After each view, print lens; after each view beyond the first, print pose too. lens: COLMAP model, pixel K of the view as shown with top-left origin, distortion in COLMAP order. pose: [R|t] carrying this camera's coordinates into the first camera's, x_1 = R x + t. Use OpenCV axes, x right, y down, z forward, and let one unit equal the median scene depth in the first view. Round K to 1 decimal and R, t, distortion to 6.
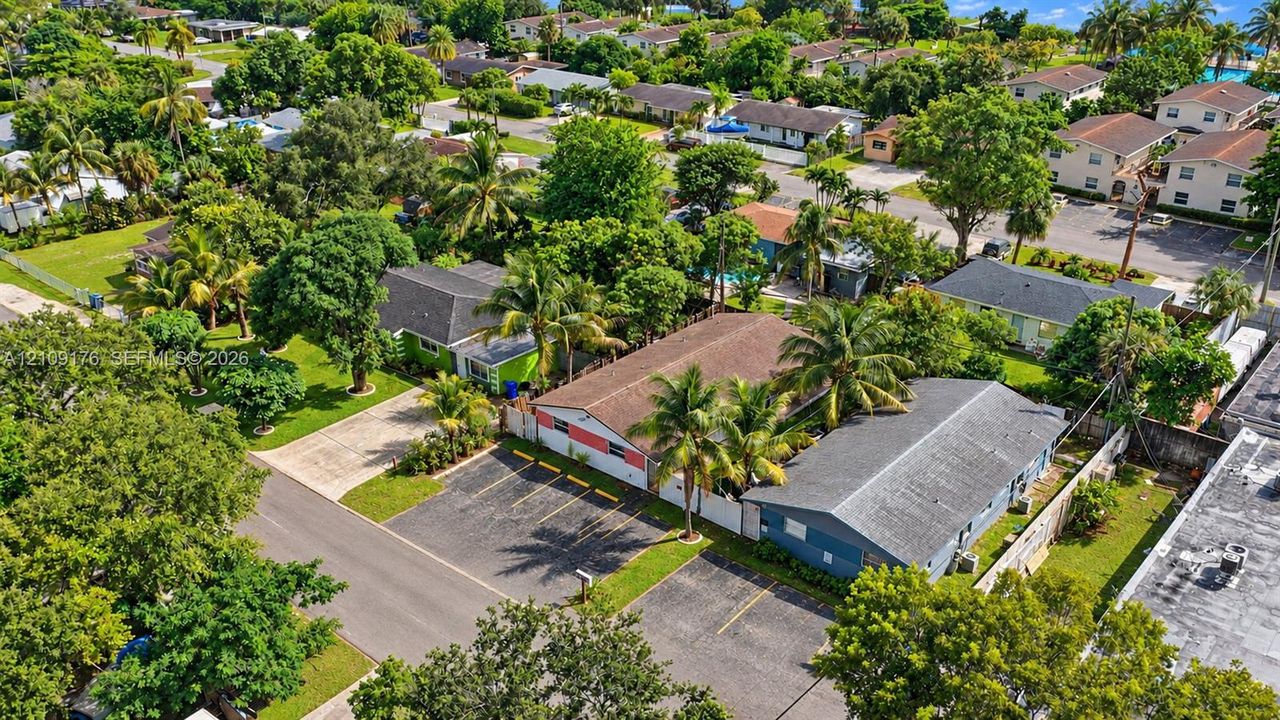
lens RADIAL K [[1059.7, 0, 640.0], [0, 1059.7, 360.0], [0, 0, 1]] dist [0.002751, -0.000336]
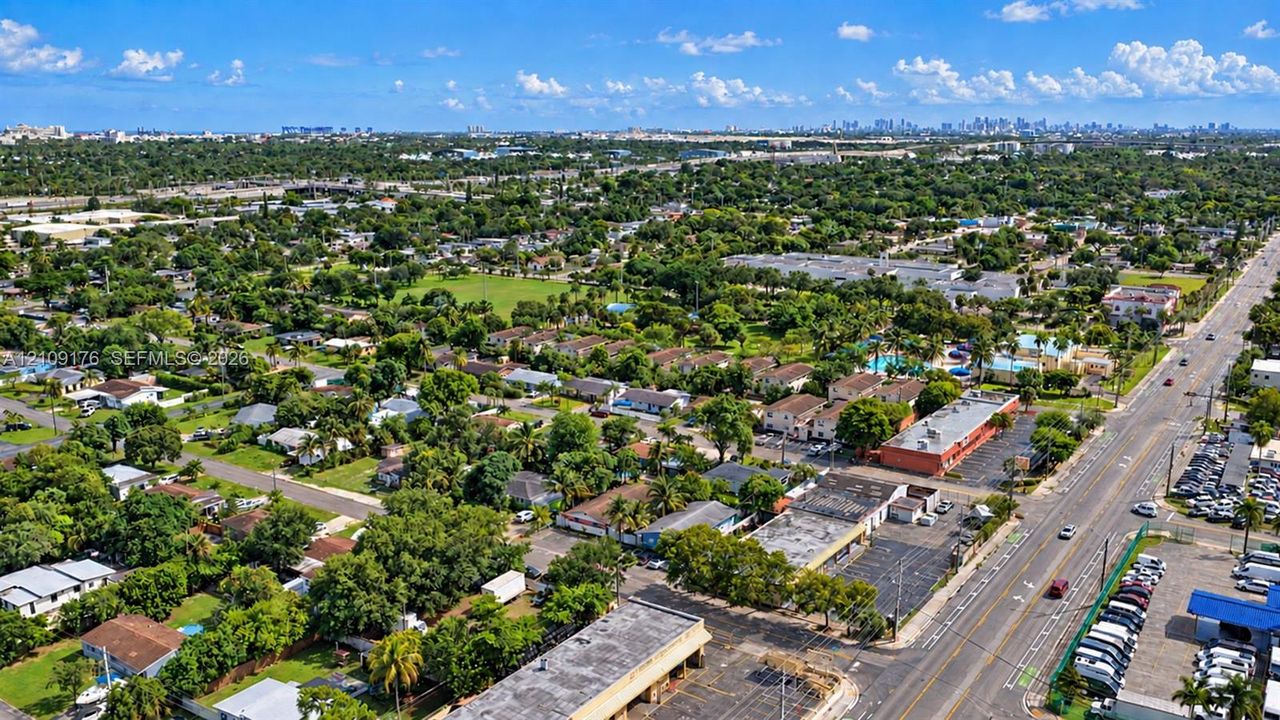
lens RADIAL K [[1059.7, 0, 640.0], [0, 1059.7, 360.0], [0, 0, 1]] dist [0.002751, -0.000336]
pose [[0.993648, -0.022331, 0.110292, -0.144814], [0.044970, 0.977246, -0.207287, 0.167736], [-0.103153, 0.210930, 0.972043, -1.386634]]
